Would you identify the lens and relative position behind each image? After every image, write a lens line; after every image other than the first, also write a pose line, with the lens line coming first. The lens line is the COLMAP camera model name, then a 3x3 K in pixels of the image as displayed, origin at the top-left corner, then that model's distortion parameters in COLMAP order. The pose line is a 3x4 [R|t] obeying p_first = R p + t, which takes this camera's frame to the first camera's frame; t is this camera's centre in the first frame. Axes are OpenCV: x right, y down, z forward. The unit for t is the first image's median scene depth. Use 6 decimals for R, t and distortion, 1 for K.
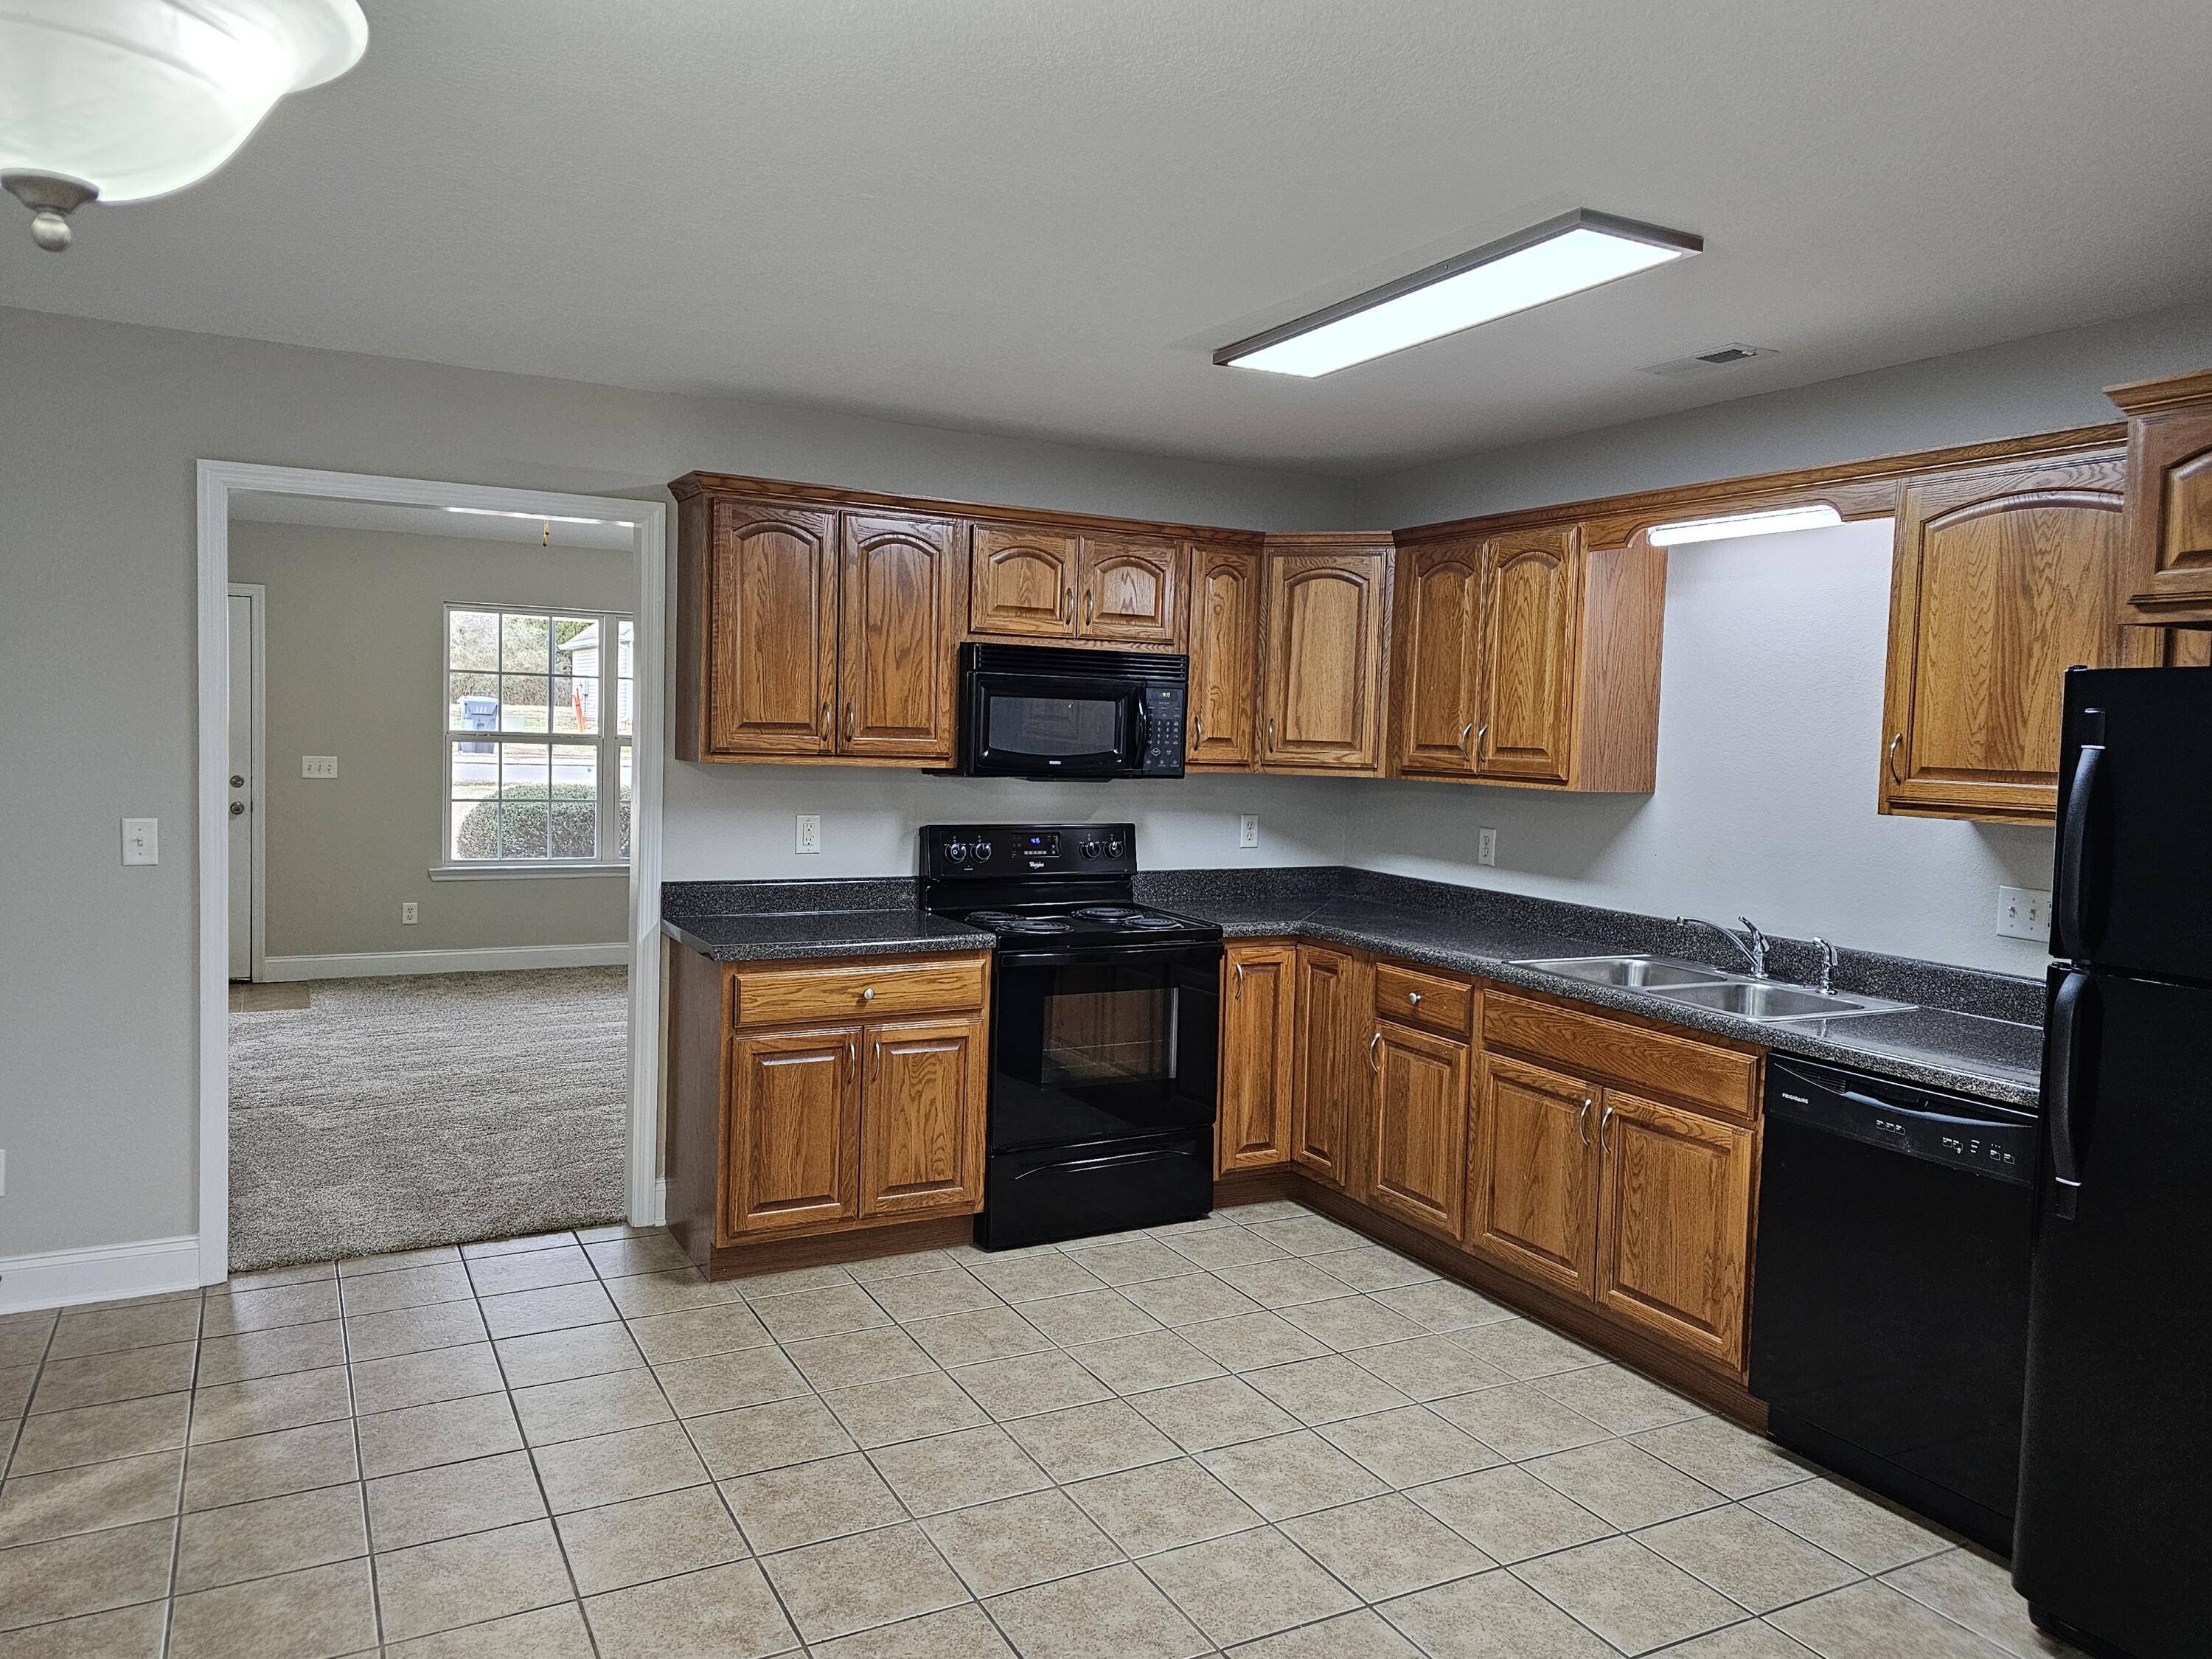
lens RADIAL K [[1556.3, 0, 1111.3], [0, 1556.3, 813.5], [0, 0, 1]] dist [0.063233, -0.049213]
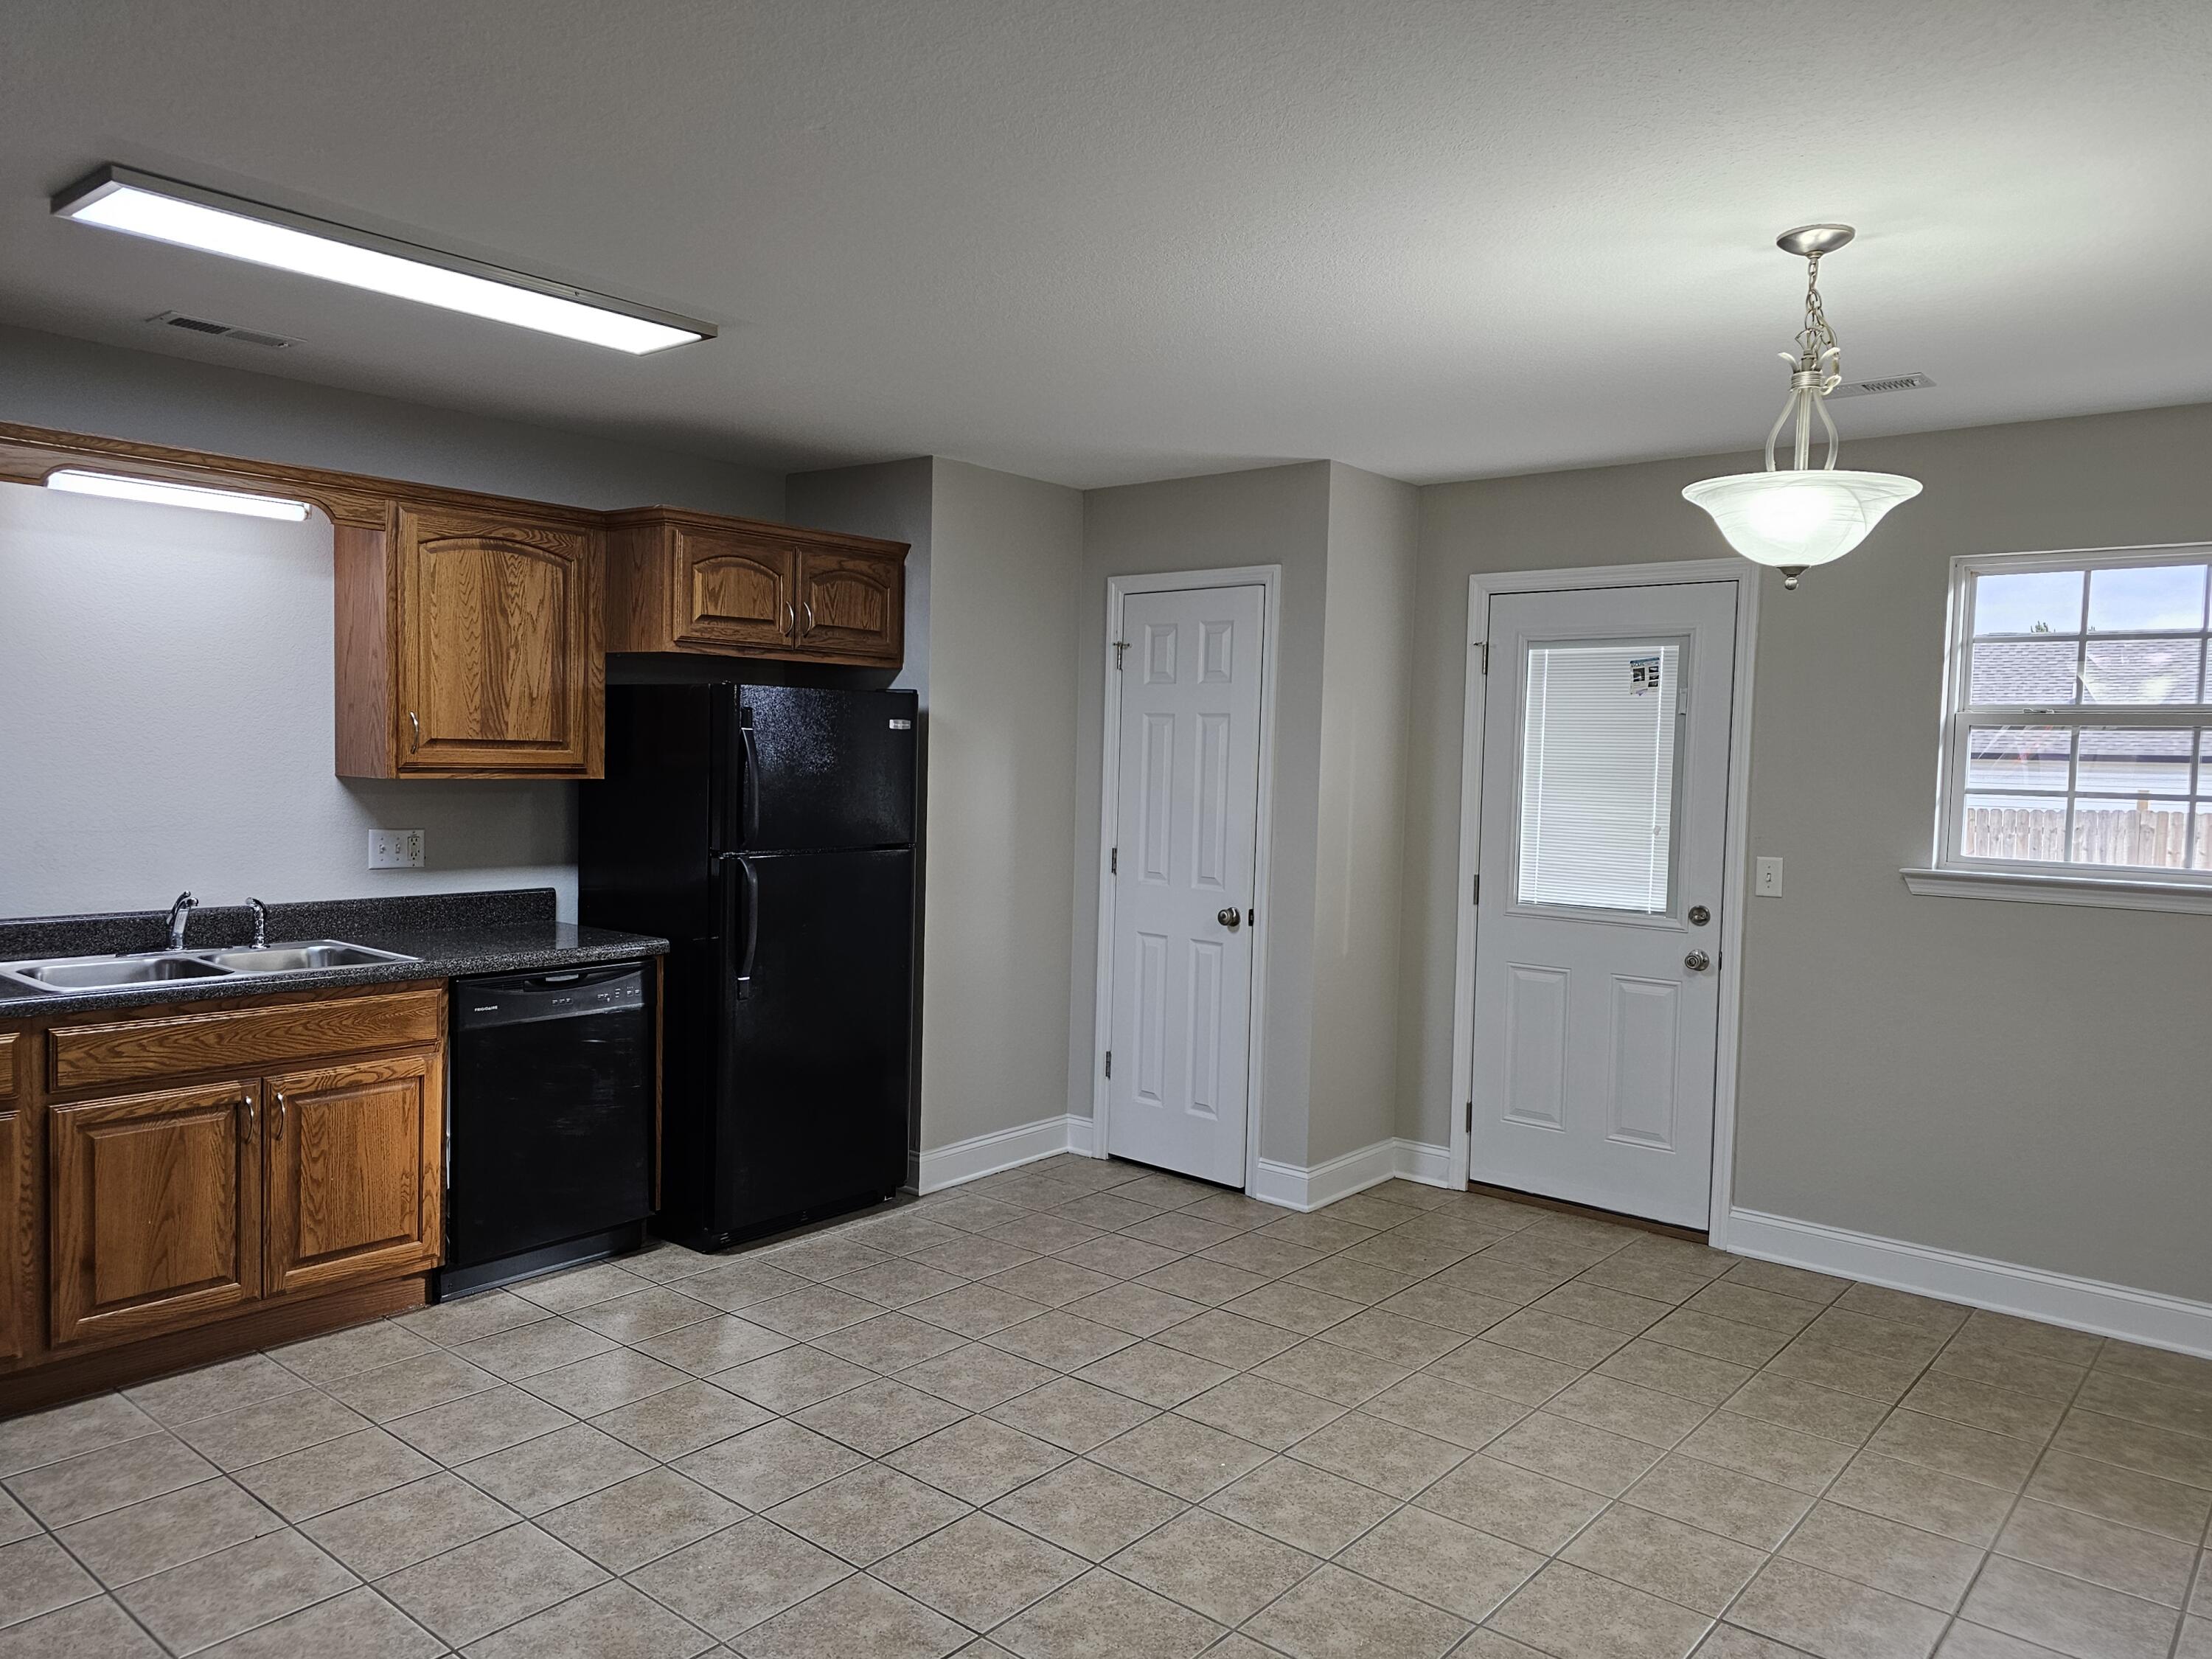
lens RADIAL K [[1556.3, 0, 1086.7], [0, 1556.3, 846.8], [0, 0, 1]] dist [0.063233, -0.049213]
pose [[-0.374206, -0.092461, 0.922725, -0.821107], [0.021296, 0.993898, 0.108229, -0.066048], [-0.927101, 0.060150, -0.369954, 0.946453]]
